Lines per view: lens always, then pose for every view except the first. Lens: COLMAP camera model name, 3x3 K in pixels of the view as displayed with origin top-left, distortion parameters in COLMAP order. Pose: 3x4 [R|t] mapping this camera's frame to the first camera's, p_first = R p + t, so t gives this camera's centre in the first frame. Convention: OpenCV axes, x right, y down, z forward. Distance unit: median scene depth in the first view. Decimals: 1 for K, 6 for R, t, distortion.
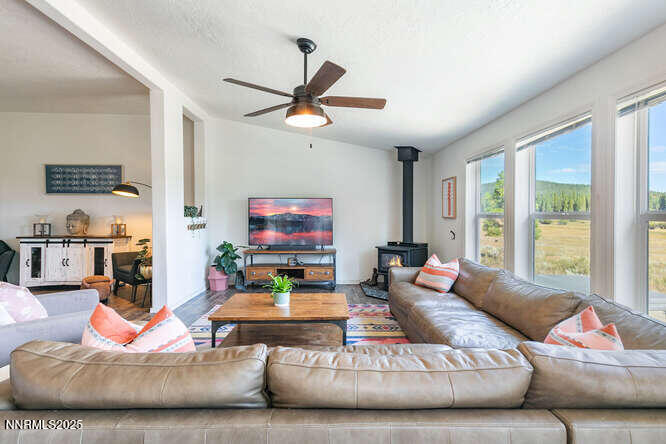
lens RADIAL K [[318.9, 0, 333.1], [0, 318.9, 217.5], [0, 0, 1]] dist [0.038322, 0.000183]
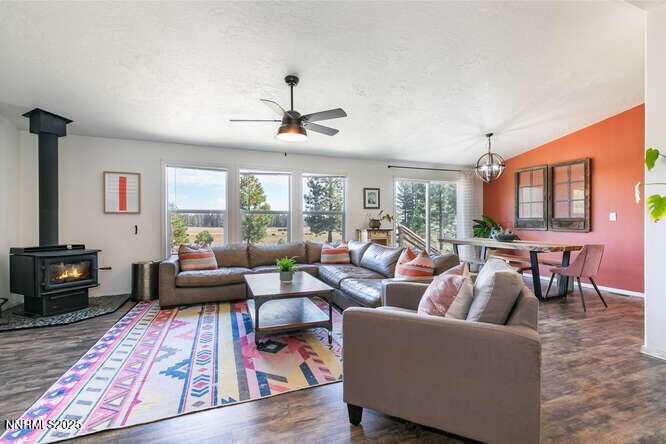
lens RADIAL K [[294.2, 0, 333.0], [0, 294.2, 222.0], [0, 0, 1]] dist [0.000268, -0.000024]
pose [[-0.335200, -0.003592, 0.942140, -0.641181], [0.012495, 0.999888, 0.008258, 0.024438], [-0.942064, 0.014540, -0.335117, 0.629671]]
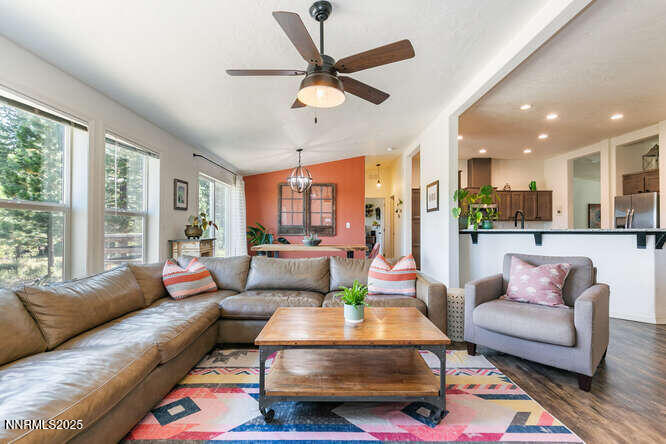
lens RADIAL K [[301.4, 0, 332.3], [0, 301.4, 225.5], [0, 0, 1]] dist [0.000869, 0.000204]
pose [[-0.999579, -0.005132, 0.028542, -0.071014], [-0.004980, 0.999973, 0.005395, 0.020448], [-0.028568, 0.005251, -0.999578, 0.899502]]
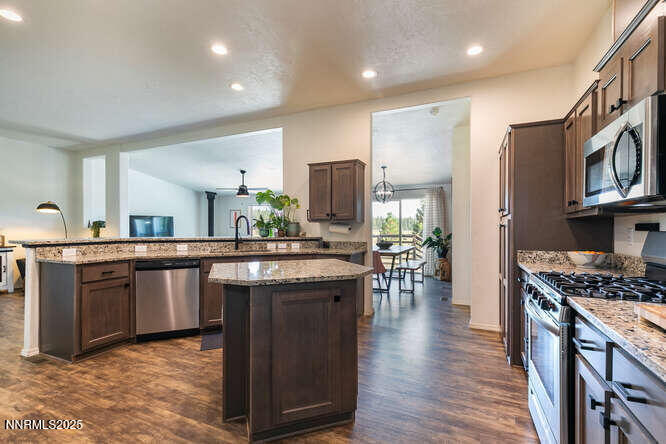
lens RADIAL K [[294.2, 0, 333.0], [0, 294.2, 222.0], [0, 0, 1]] dist [0.000268, -0.000024]
pose [[0.445263, 0.010212, 0.895342, -1.094209], [0.009974, 0.999816, -0.016364, 0.003022], [-0.895344, 0.016217, 0.445080, -0.502492]]
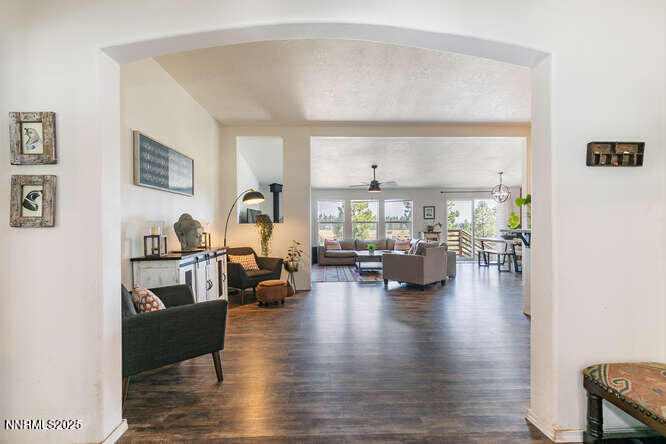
lens RADIAL K [[301.4, 0, 332.3], [0, 301.4, 225.5], [0, 0, 1]] dist [0.000869, 0.000204]
pose [[0.006065, -0.005806, 0.999965, -1.476102], [0.017939, 0.999823, 0.005696, 0.003470], [-0.999821, 0.017904, 0.006168, 0.698968]]
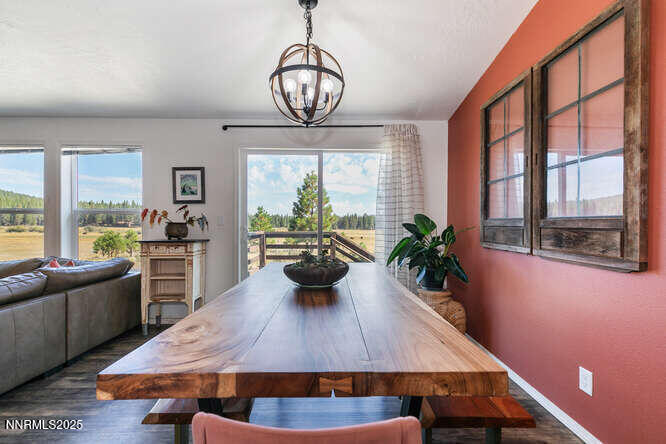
lens RADIAL K [[301.4, 0, 332.3], [0, 301.4, 225.5], [0, 0, 1]] dist [0.000869, 0.000204]
pose [[0.024146, -0.006122, 0.999690, -0.289485], [0.010099, 0.999932, 0.005880, 0.032220], [-0.999657, 0.009954, 0.024206, -0.196946]]
